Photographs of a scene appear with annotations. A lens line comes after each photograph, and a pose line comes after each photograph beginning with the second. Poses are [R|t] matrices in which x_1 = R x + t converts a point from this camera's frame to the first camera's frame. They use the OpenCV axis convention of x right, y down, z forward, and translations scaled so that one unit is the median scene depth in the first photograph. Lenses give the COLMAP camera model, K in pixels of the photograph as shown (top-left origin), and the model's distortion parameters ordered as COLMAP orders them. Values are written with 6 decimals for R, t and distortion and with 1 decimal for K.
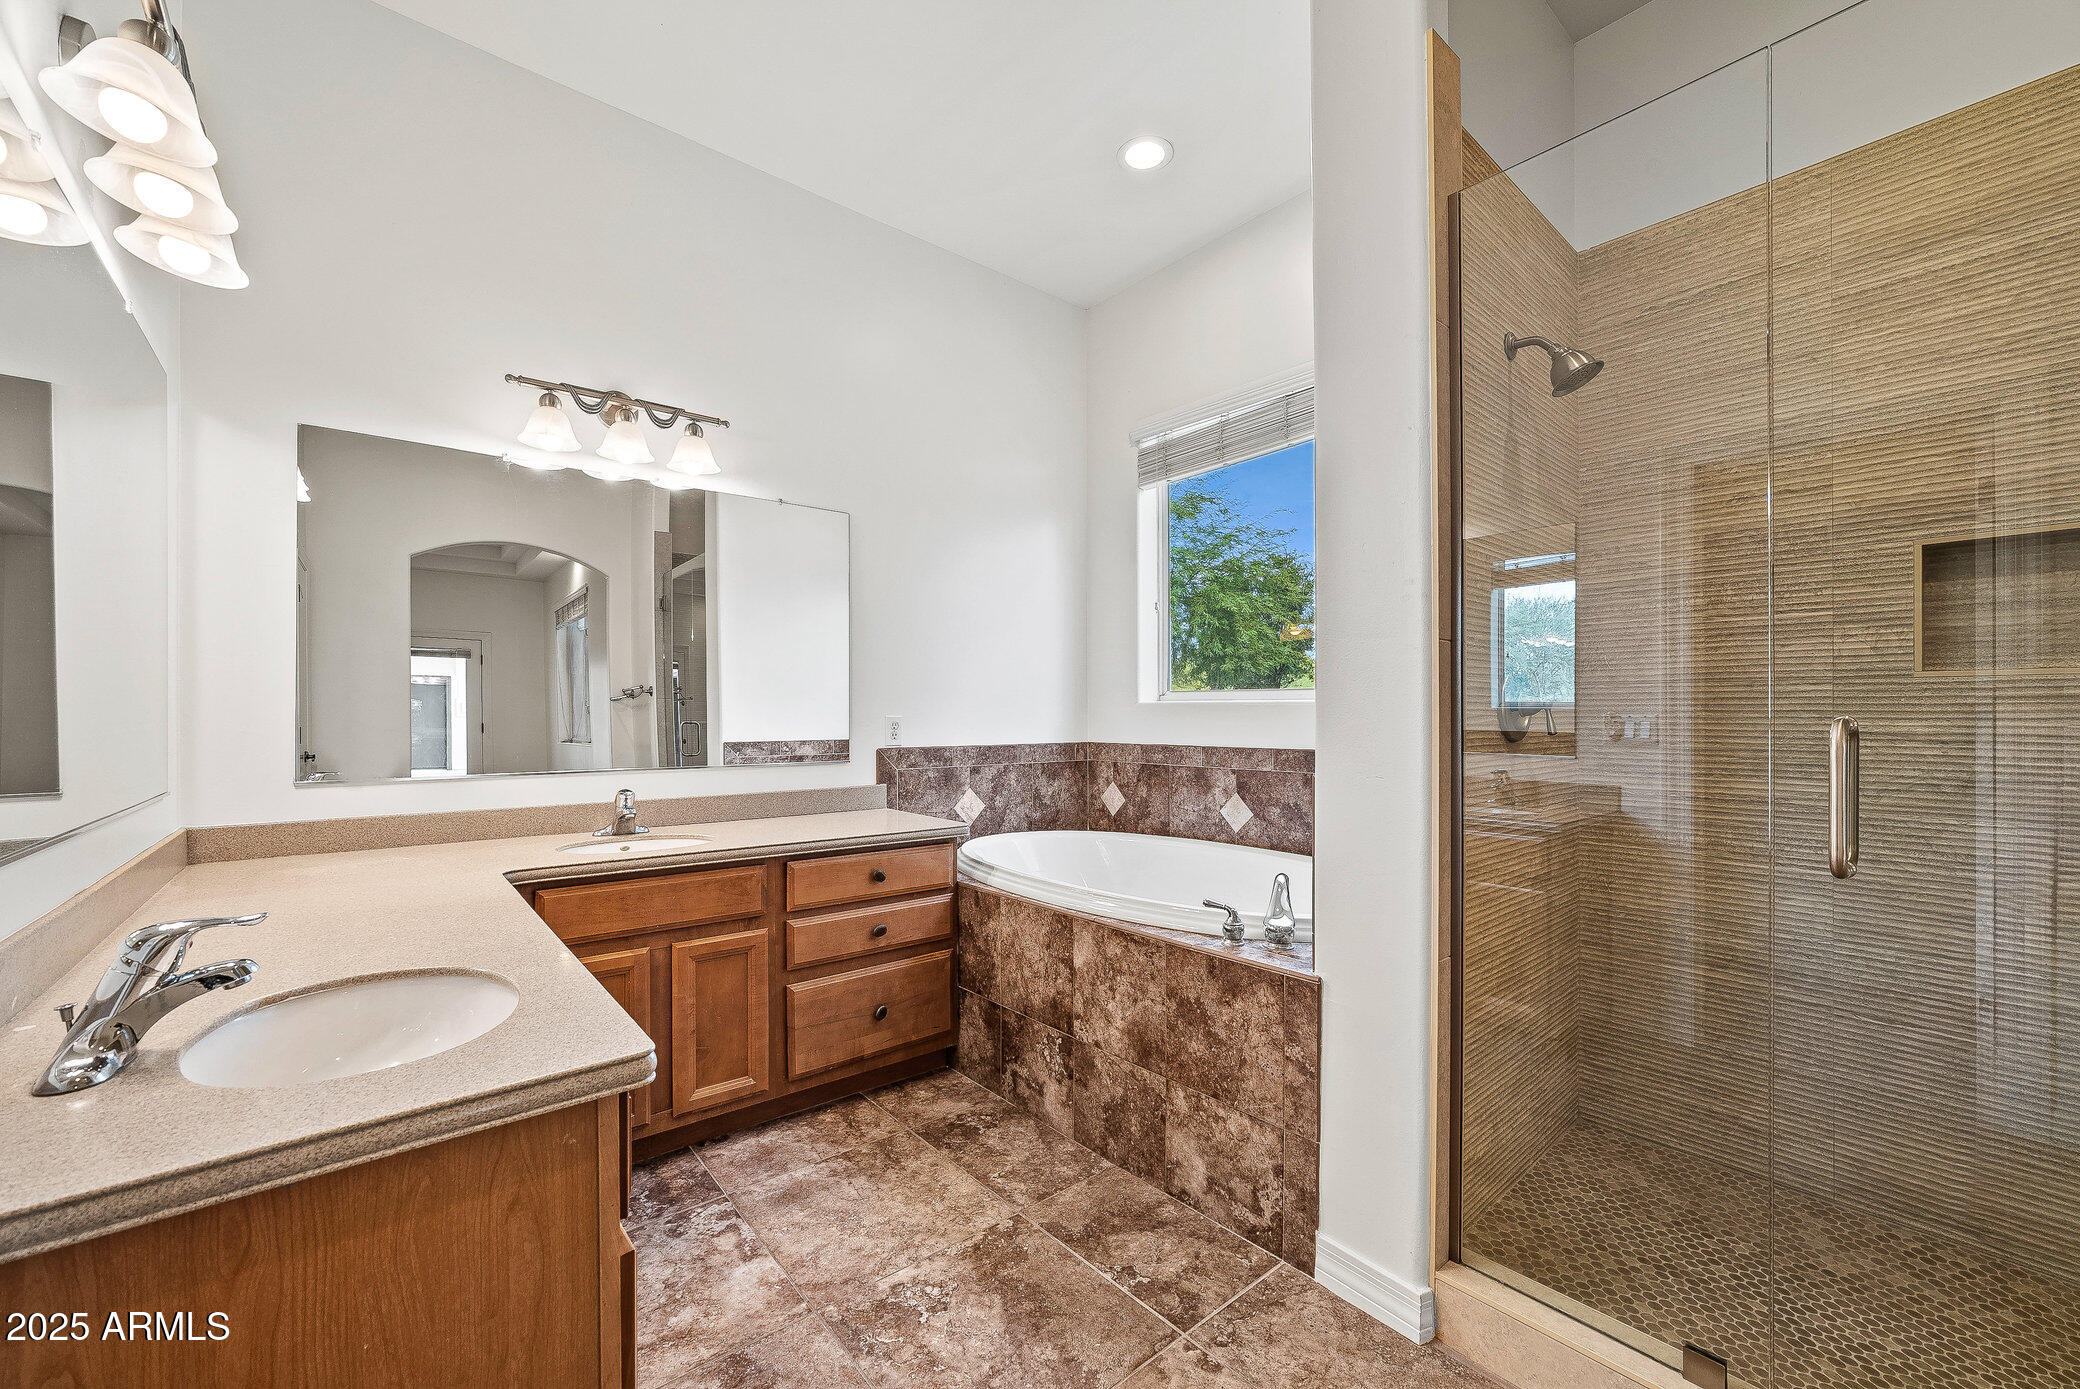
lens RADIAL K [[832.0, 0, 1057.0], [0, 832.0, 714.6], [0, 0, 1]] dist [-0.032008, 0.009271]
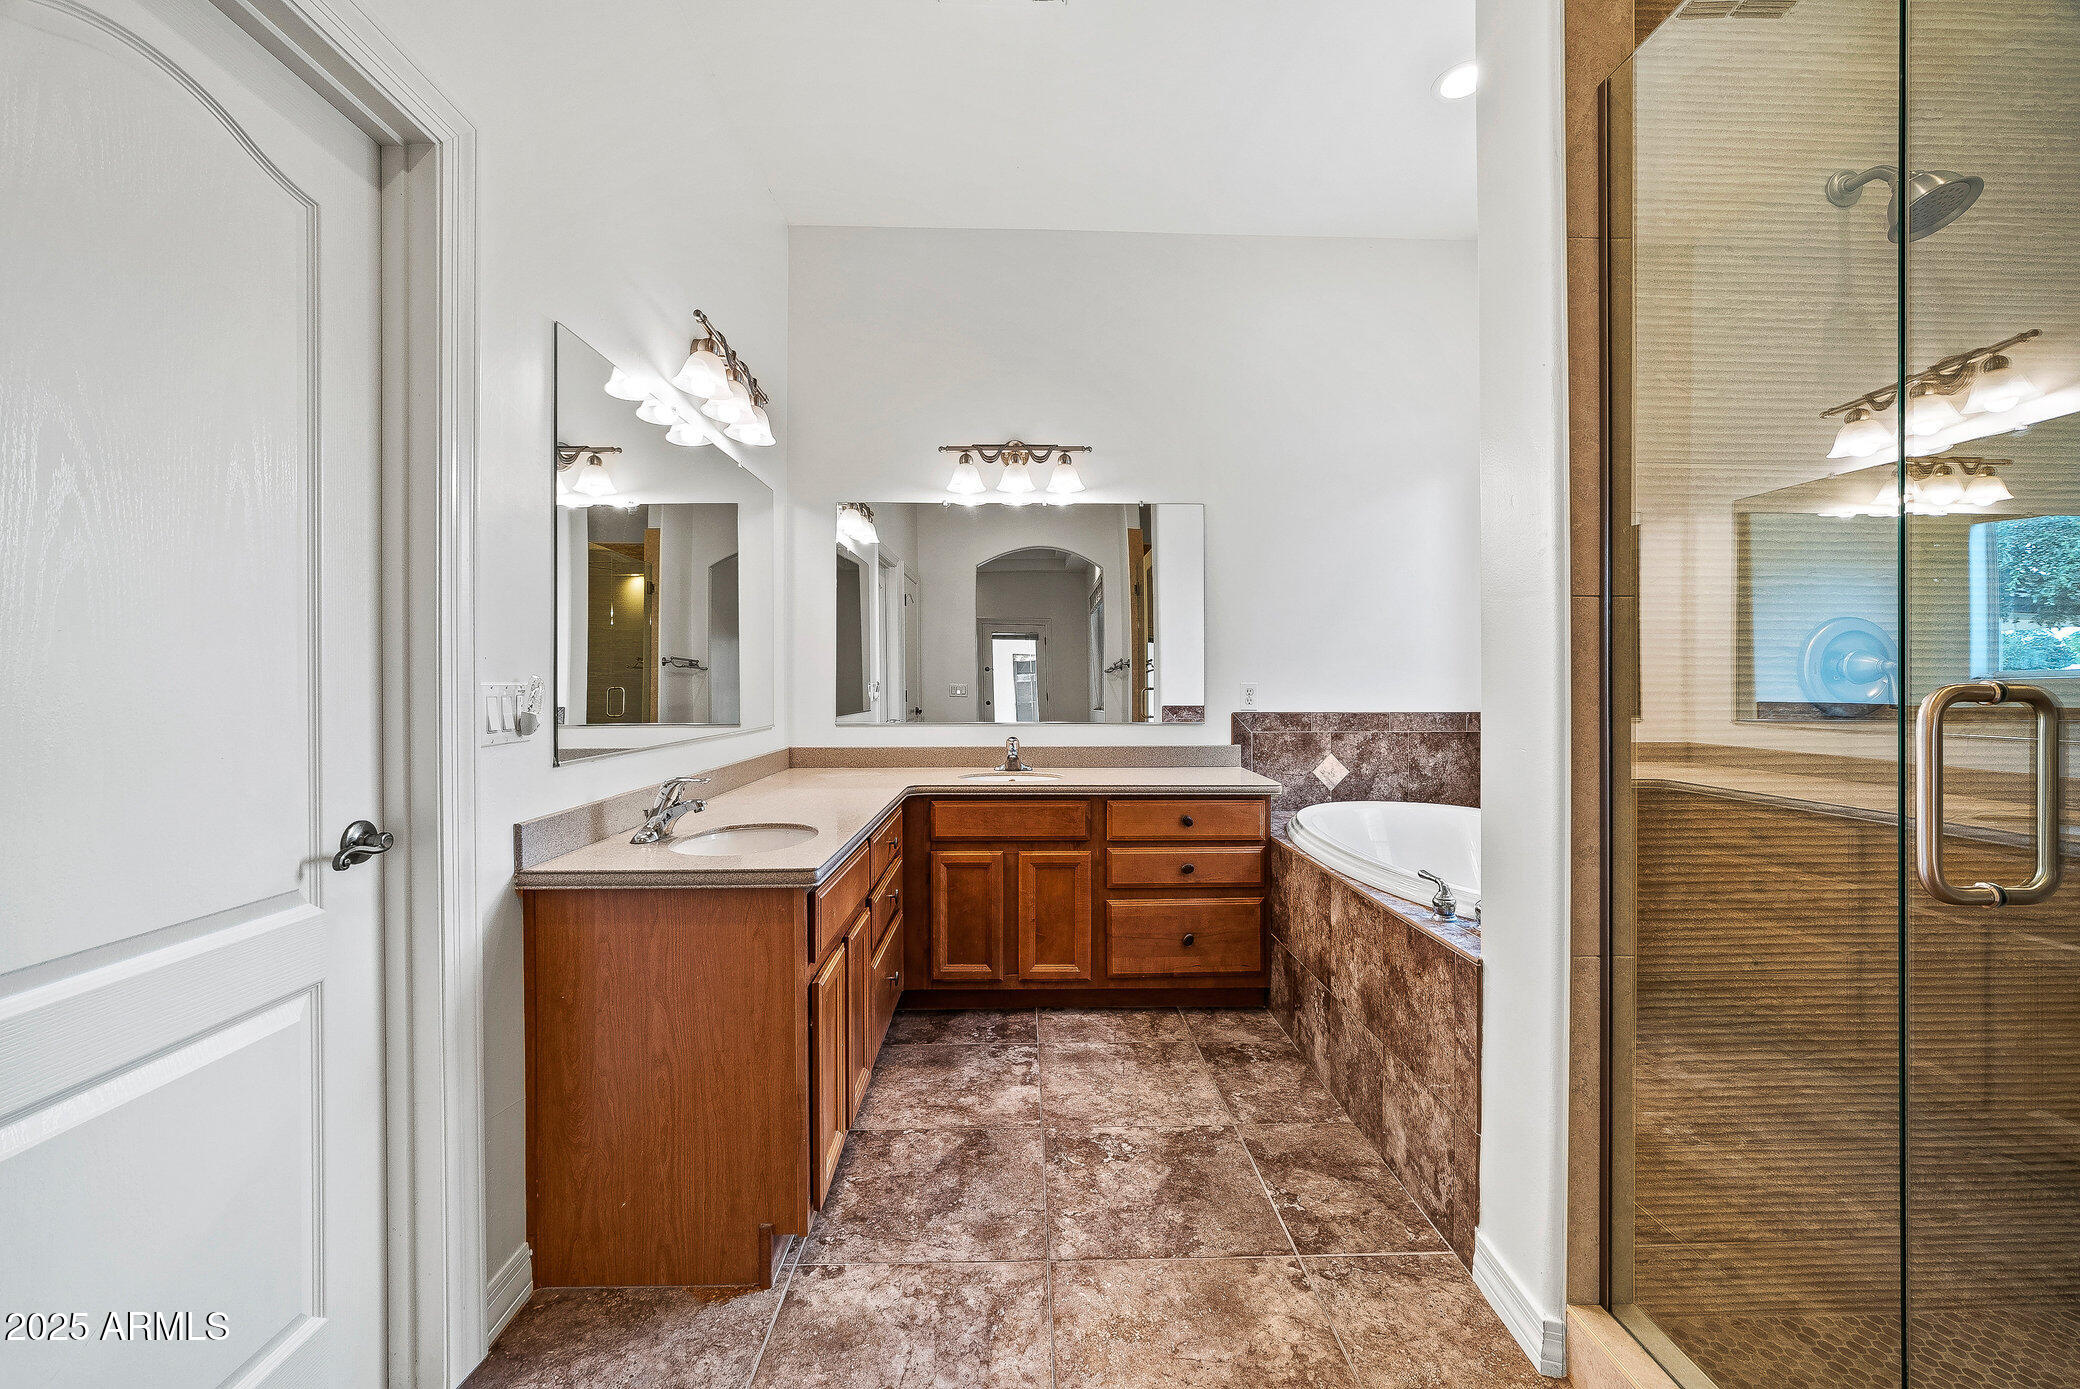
lens RADIAL K [[832.0, 0, 1026.8], [0, 832.0, 686.6], [0, 0, 1]] dist [-0.032008, 0.009271]
pose [[0.773434, 0.003612, -0.633866, 0.414653], [-0.000550, 0.999987, 0.005027, 0.001649], [0.633876, -0.003540, 0.773426, -0.043165]]
